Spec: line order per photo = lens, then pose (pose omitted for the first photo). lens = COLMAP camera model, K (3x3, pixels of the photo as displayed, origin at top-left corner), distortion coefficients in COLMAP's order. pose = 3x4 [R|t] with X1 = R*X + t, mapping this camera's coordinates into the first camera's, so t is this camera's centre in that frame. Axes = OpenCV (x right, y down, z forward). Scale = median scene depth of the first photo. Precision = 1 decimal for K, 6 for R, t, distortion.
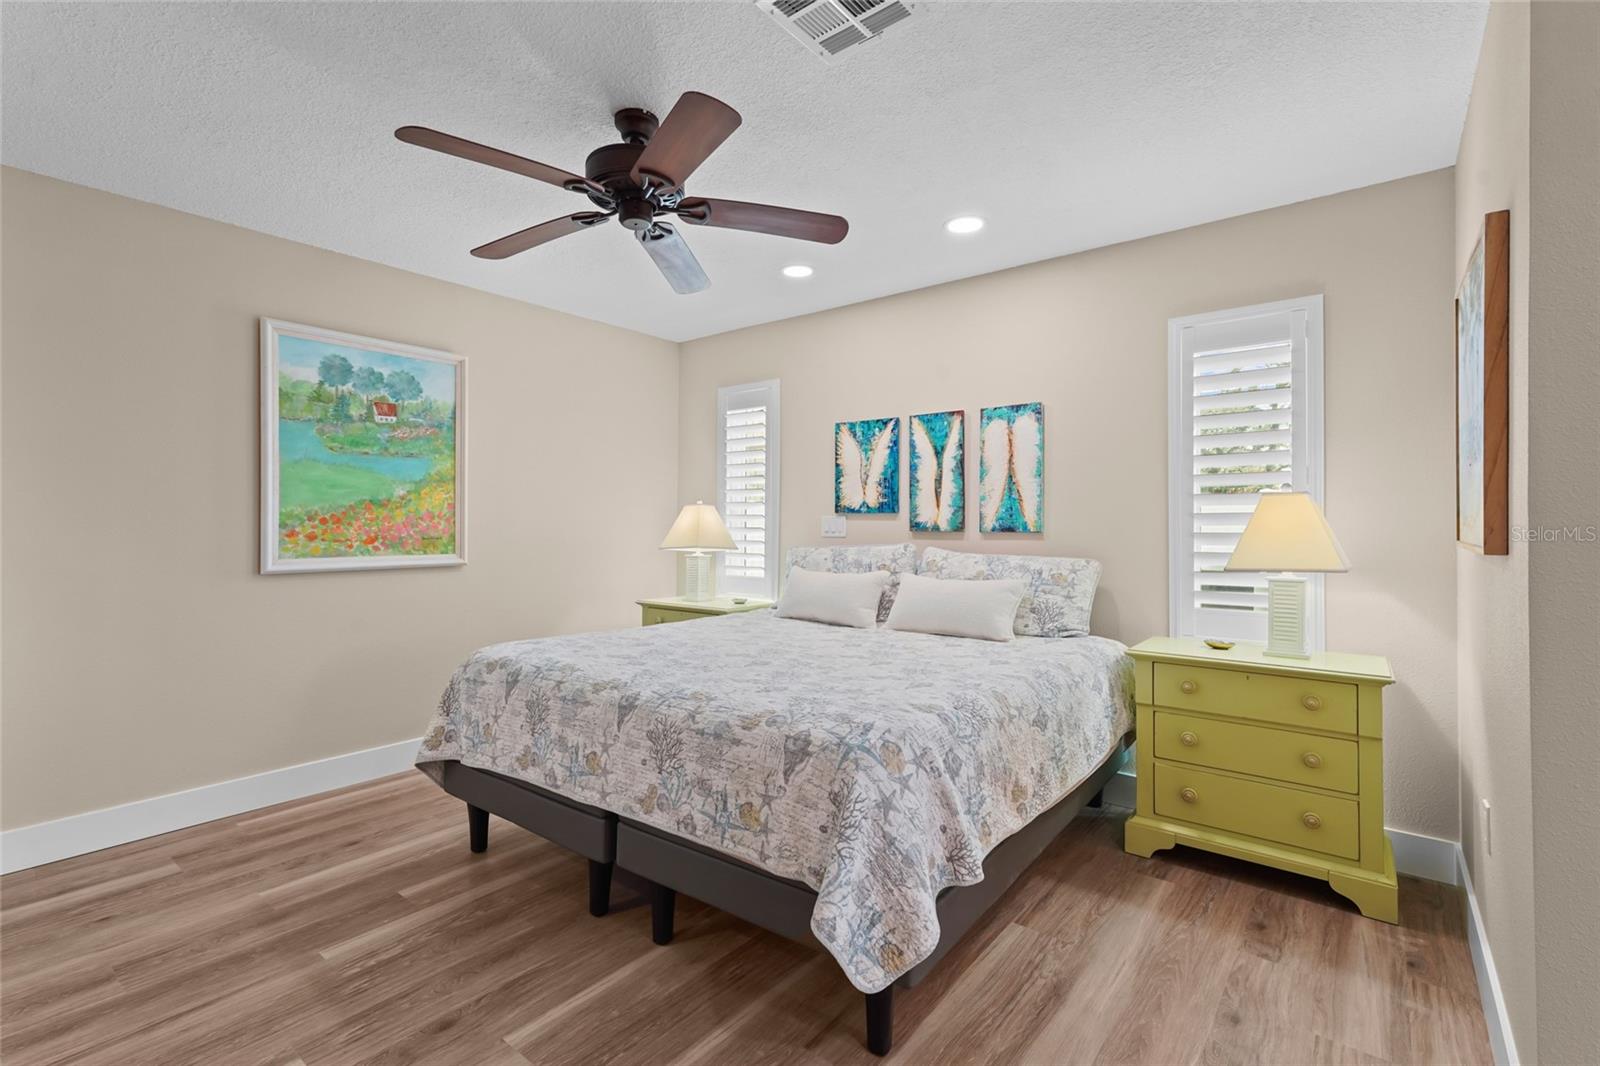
lens RADIAL K [[725.6, 0, 800.0], [0, 725.6, 533.0], [0, 0, 1]] dist [0.013505, 0.000317]
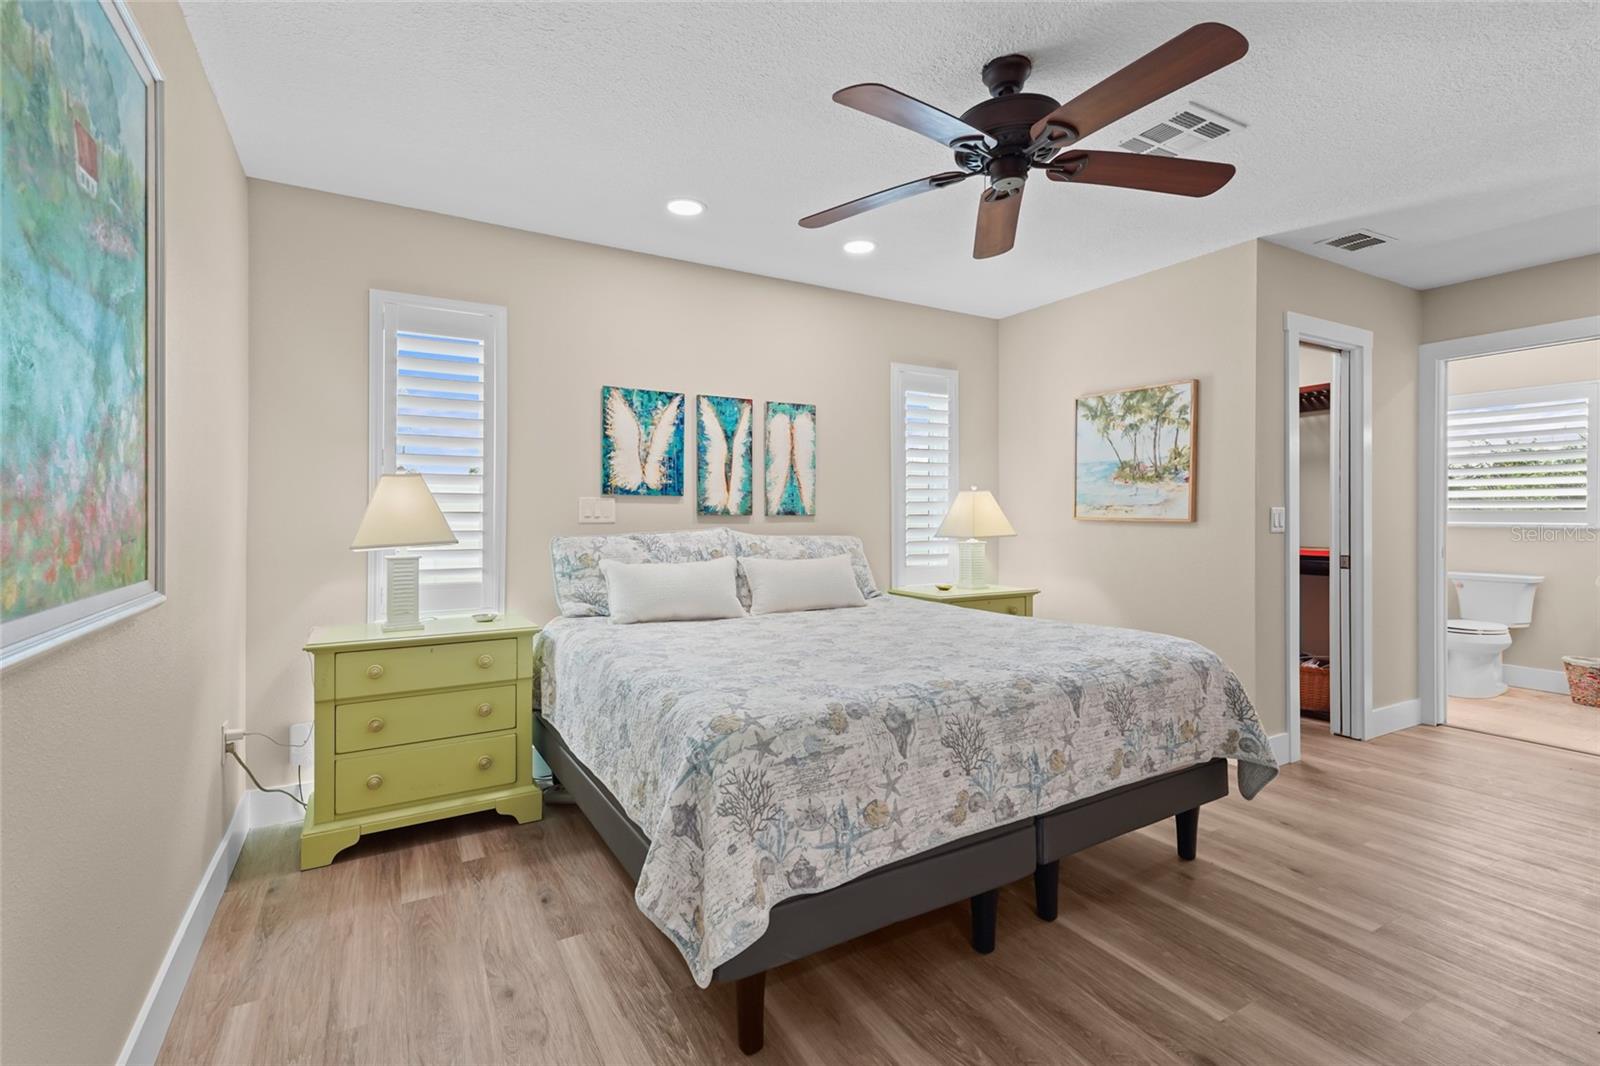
lens RADIAL K [[723.0, 0, 796.9], [0, 723.0, 528.4], [0, 0, 1]] dist [0.012713, 0.000216]
pose [[0.368672, -0.022053, 0.929298, -0.709265], [0.008929, 0.999756, 0.020183, -0.003378], [-0.929517, 0.000857, 0.368779, 0.540907]]
